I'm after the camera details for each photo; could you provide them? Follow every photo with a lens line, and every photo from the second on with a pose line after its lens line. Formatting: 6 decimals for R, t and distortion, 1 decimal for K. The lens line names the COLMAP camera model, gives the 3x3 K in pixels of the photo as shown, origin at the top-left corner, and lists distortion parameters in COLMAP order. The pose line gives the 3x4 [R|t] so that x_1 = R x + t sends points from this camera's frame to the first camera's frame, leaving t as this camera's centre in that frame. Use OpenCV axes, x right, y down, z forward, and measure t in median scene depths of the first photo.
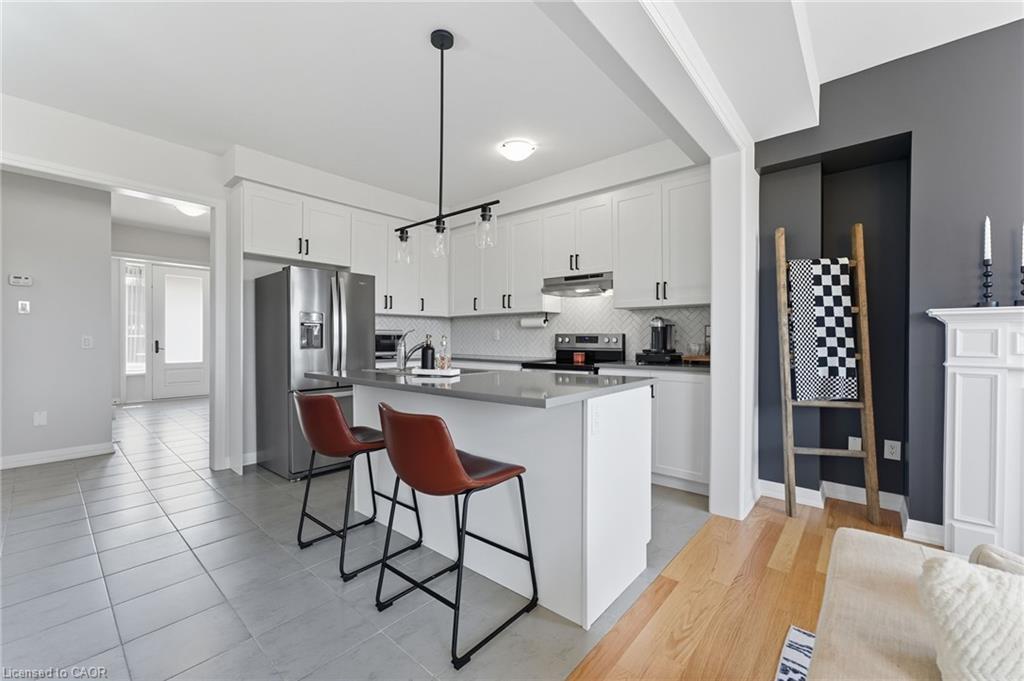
lens RADIAL K [[419.0, 0, 512.0], [0, 419.0, 340.5], [0, 0, 1]] dist [-0.000356, 0.000144]
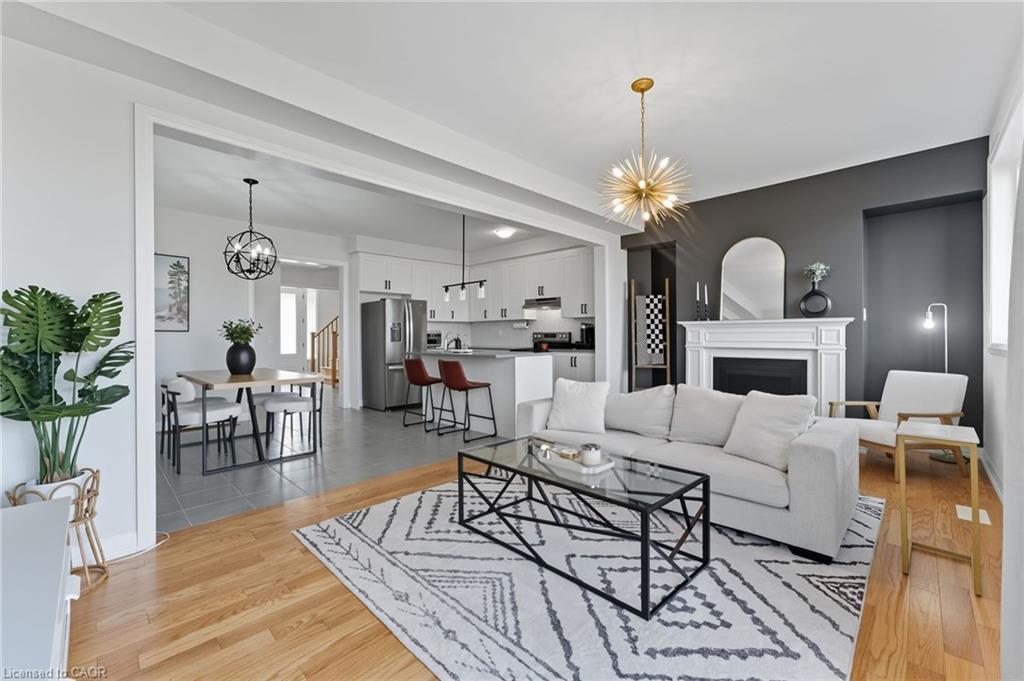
lens RADIAL K [[419.0, 0, 512.0], [0, 419.0, 340.5], [0, 0, 1]] dist [-0.000356, 0.000144]
pose [[0.998266, -0.004727, -0.058681, 0.190455], [0.005161, 0.999960, 0.007249, 0.005095], [0.058645, -0.007539, 0.998250, -1.061214]]
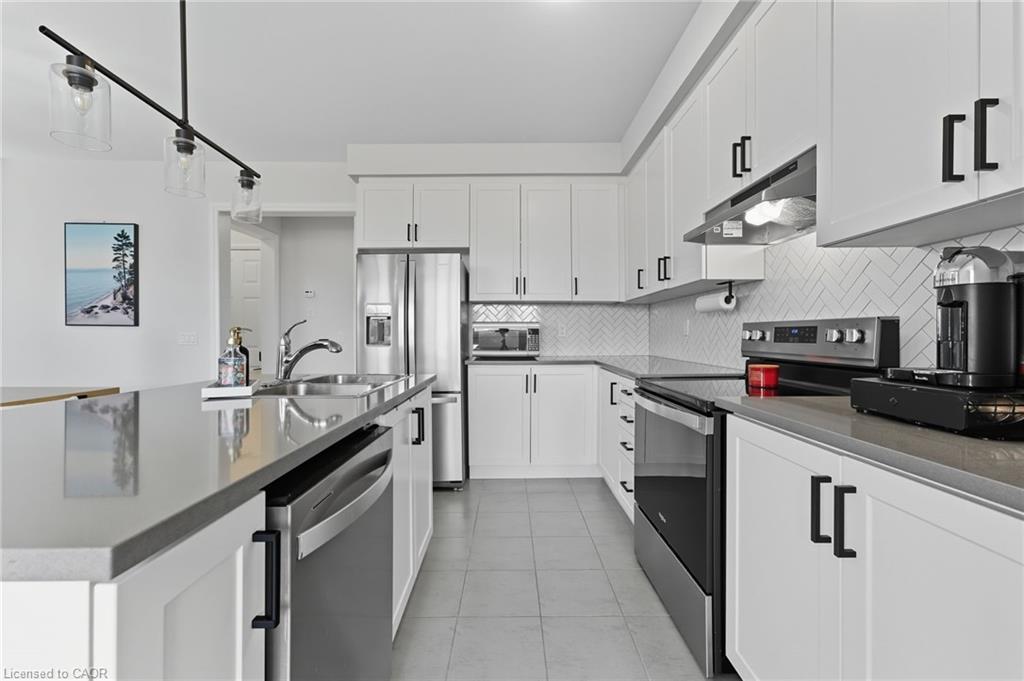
lens RADIAL K [[419.0, 0, 512.0], [0, 419.0, 340.5], [0, 0, 1]] dist [-0.000356, 0.000144]
pose [[0.657670, 0.010113, -0.753238, 0.467215], [-0.002321, 0.999932, 0.011398, -0.000904], [0.753302, -0.005747, 0.657649, 0.796202]]
